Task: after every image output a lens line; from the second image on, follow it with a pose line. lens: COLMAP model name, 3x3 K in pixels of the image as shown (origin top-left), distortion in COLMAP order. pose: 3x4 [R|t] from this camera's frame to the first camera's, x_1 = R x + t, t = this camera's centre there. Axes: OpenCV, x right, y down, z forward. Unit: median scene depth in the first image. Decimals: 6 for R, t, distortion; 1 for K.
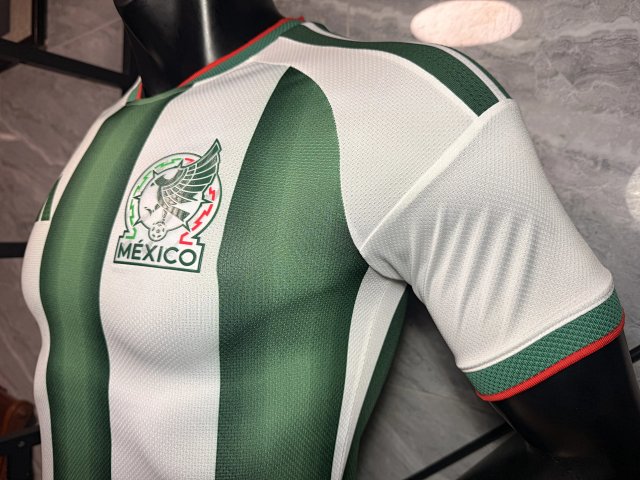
lens RADIAL K [[466.4, 0, 320.0], [0, 466.4, 240.0], [0, 0, 1]] dist [0.005480, -0.000653]
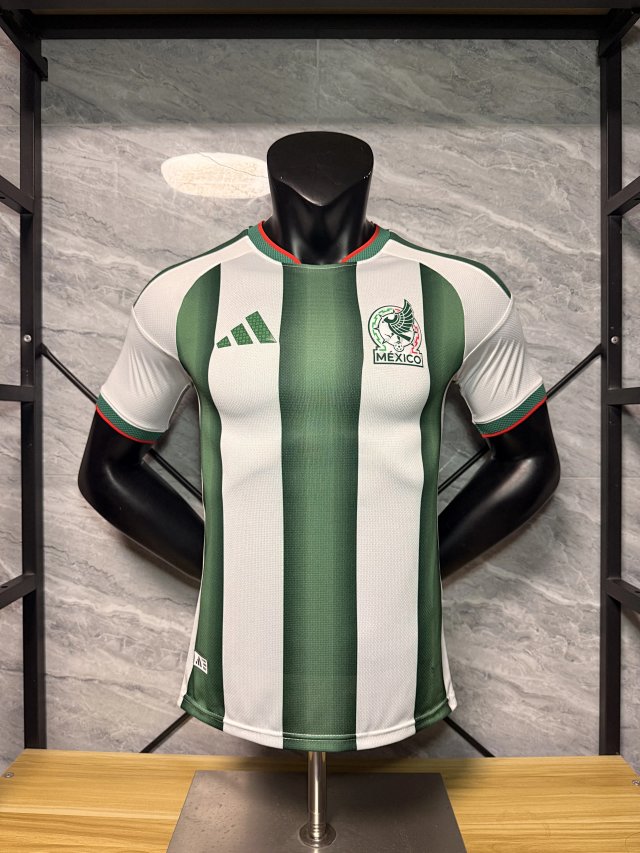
lens RADIAL K [[621.7, 0, 310.7], [0, 621.7, 427.1], [0, 0, 1]] dist [0.005480, -0.000653]
pose [[0.815591, -0.038469, 0.577348, -2.092915], [0.038539, 0.999183, 0.012135, 0.261673], [-0.577343, 0.012354, 0.816408, -0.847935]]
